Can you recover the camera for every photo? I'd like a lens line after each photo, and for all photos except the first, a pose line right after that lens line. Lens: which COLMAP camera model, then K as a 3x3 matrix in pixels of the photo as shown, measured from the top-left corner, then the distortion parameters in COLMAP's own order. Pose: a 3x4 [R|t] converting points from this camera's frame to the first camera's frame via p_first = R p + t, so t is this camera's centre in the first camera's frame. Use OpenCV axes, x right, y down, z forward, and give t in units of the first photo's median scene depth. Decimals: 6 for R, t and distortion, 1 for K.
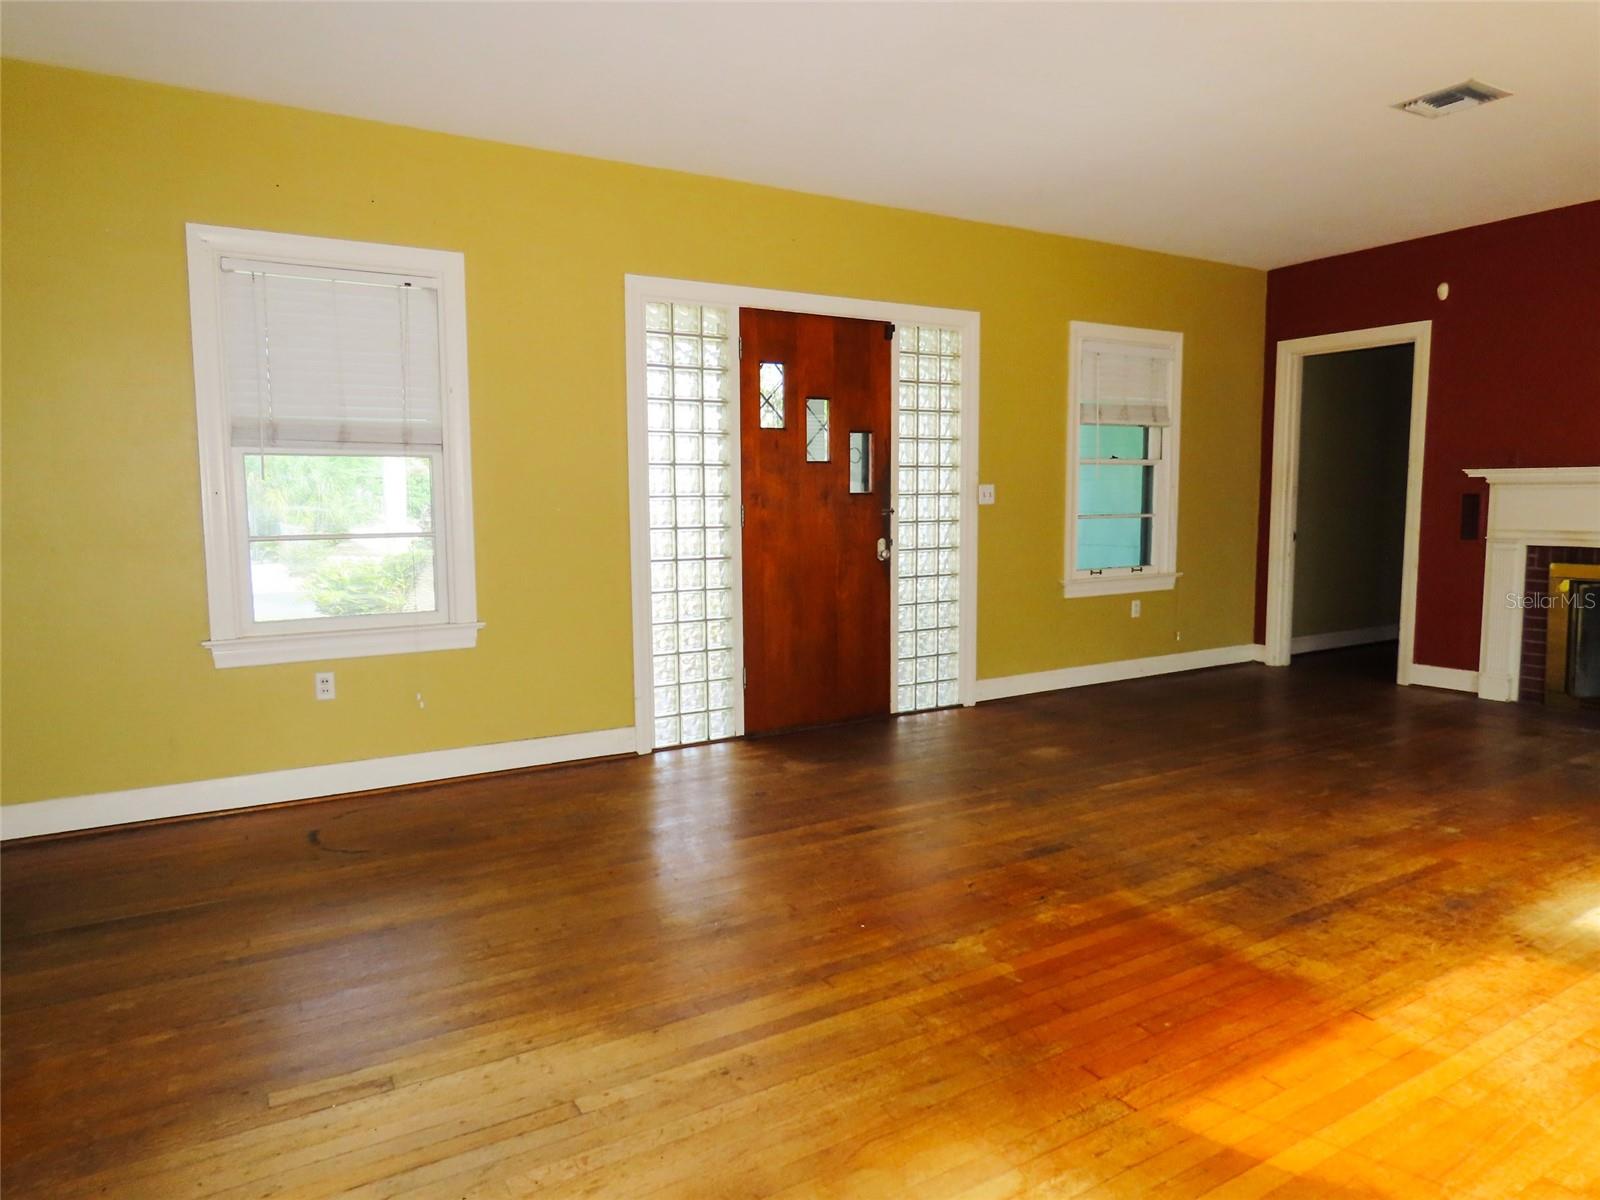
lens RADIAL K [[1001.6, 0, 802.6], [0, 1001.6, 598.9], [0, 0, 1]] dist [-0.015958, 0.004530]
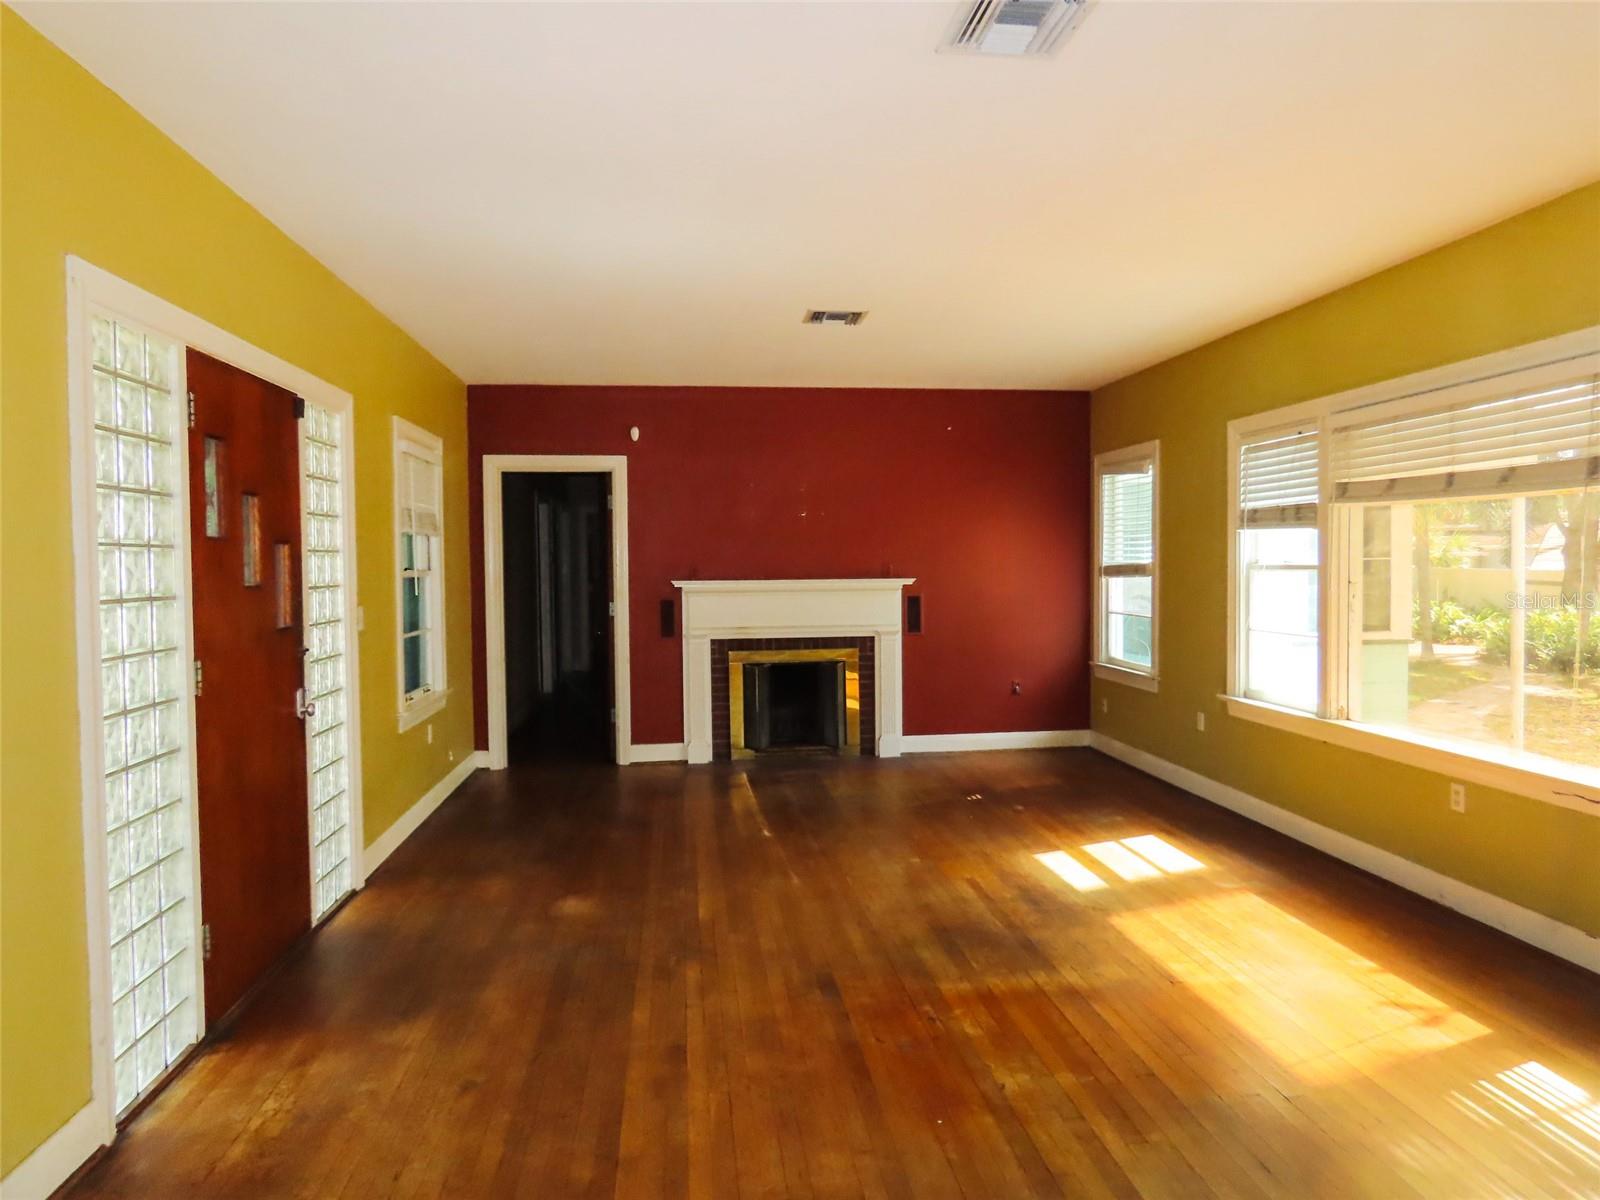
lens RADIAL K [[1001.6, 0, 802.6], [0, 1001.6, 598.9], [0, 0, 1]] dist [-0.015958, 0.004530]
pose [[0.404312, -0.027316, 0.914213, -0.584002], [0.101628, 0.994706, -0.015224, -0.104630], [-0.908957, 0.099065, 0.404948, 0.506393]]
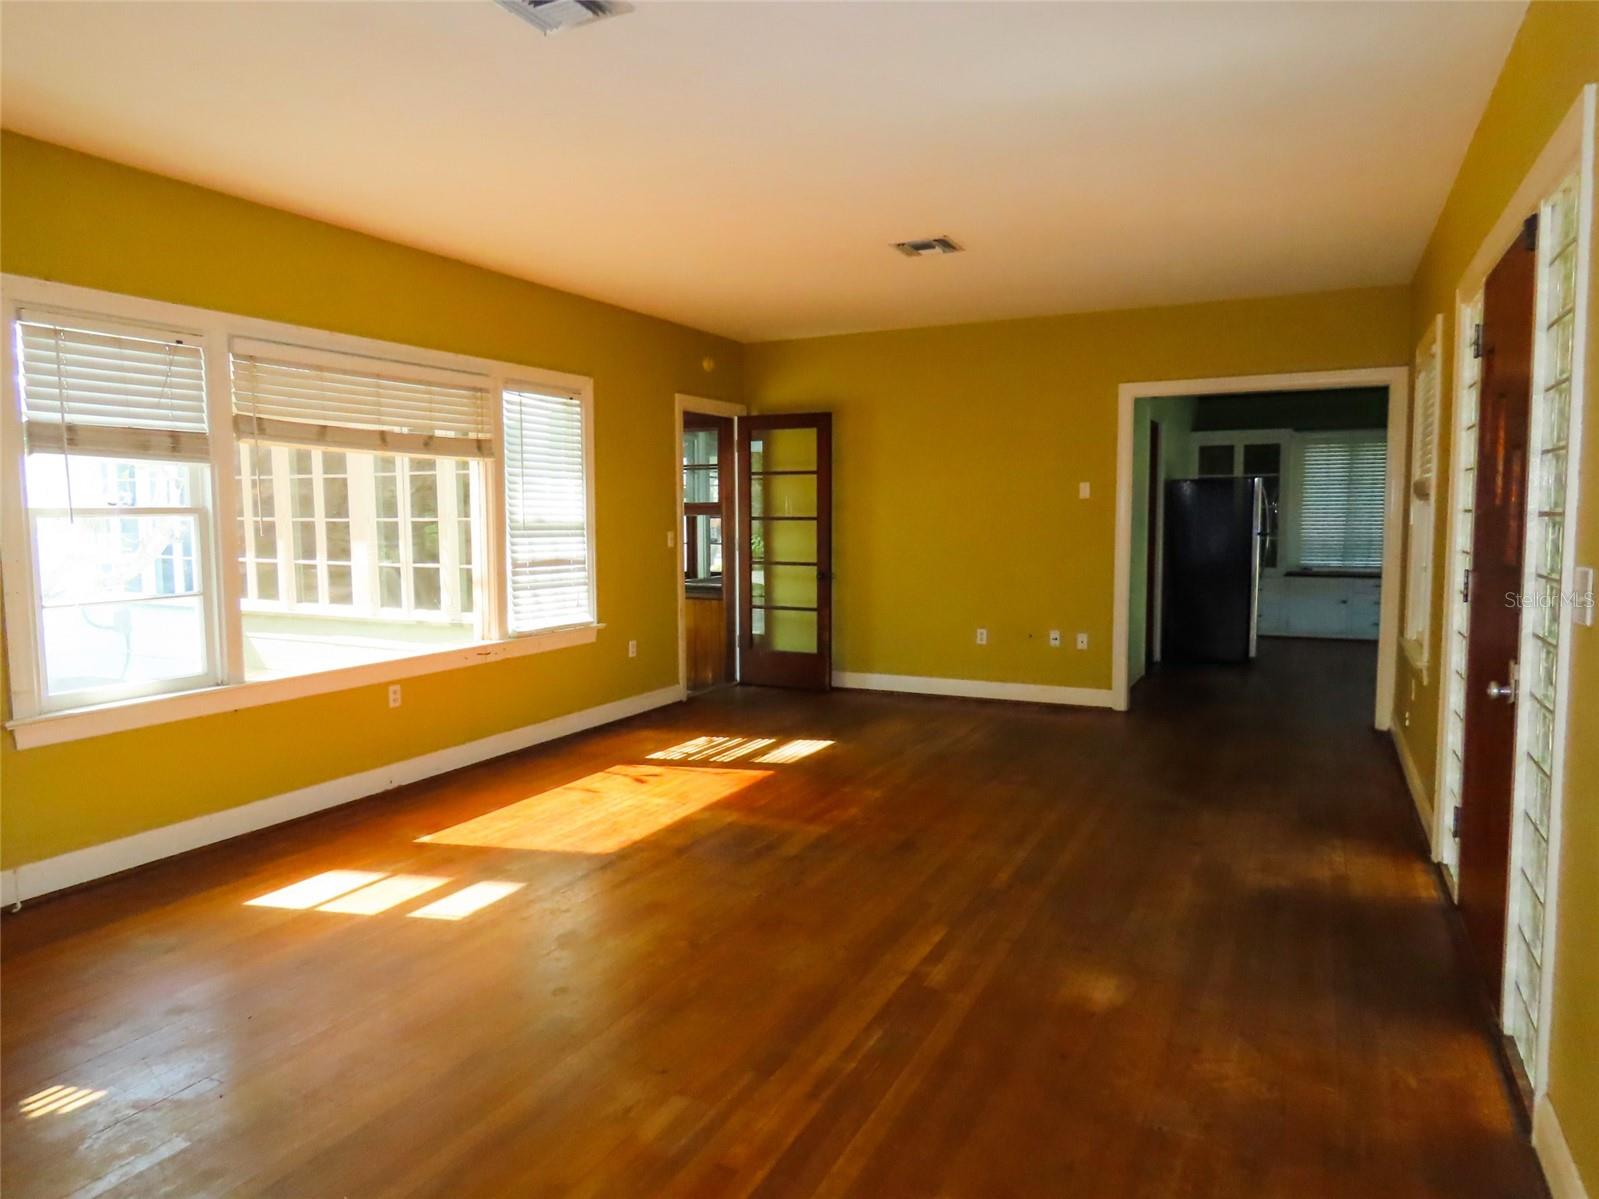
lens RADIAL K [[1026.9, 0, 799.5], [0, 1026.9, 599.5], [0, 0, 1]] dist [-0.009555, -0.000618]
pose [[-0.840966, 0.060934, -0.537646, 0.866840], [-0.042041, 0.983277, 0.177198, -0.221508], [0.539452, 0.171621, -0.824341, 1.655685]]
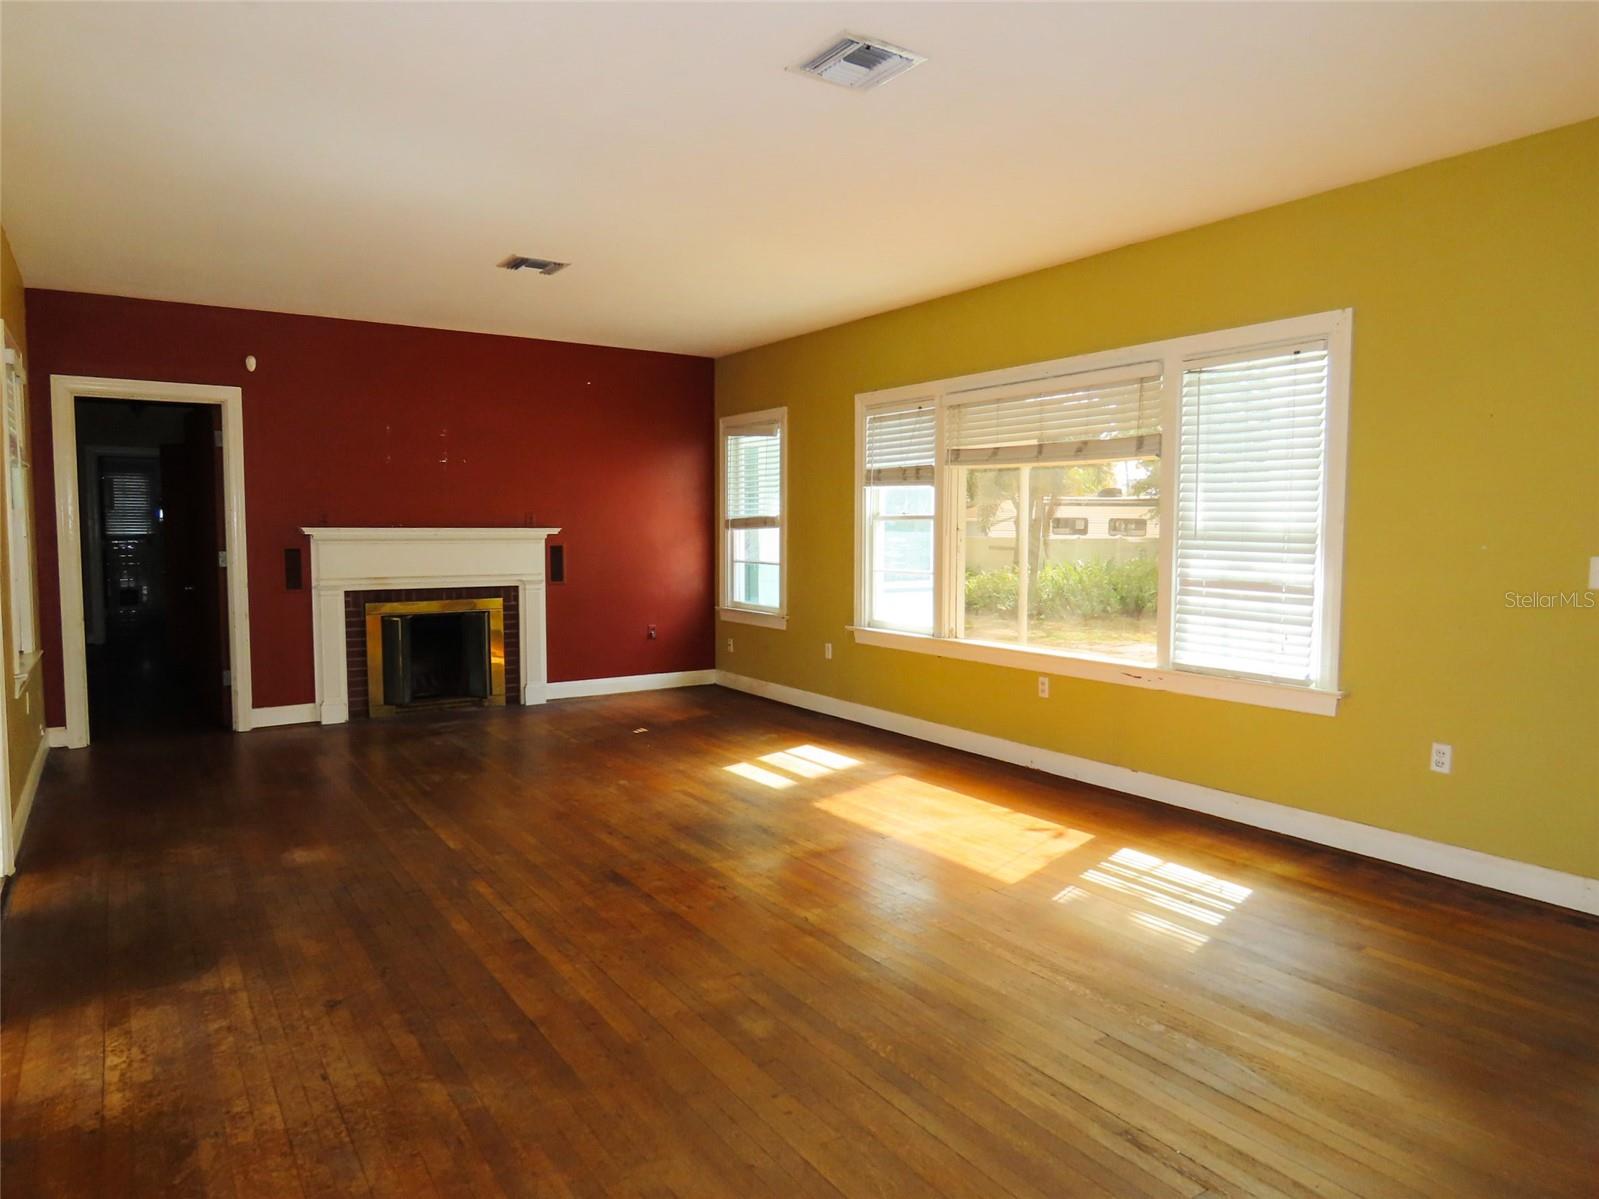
lens RADIAL K [[1026.9, 0, 799.5], [0, 1026.9, 599.5], [0, 0, 1]] dist [-0.009555, -0.000618]
pose [[-0.050160, -0.060601, 0.996901, -0.772582], [0.102804, 0.992542, 0.065508, -0.096381], [-0.993436, 0.105771, -0.043556, 0.711934]]
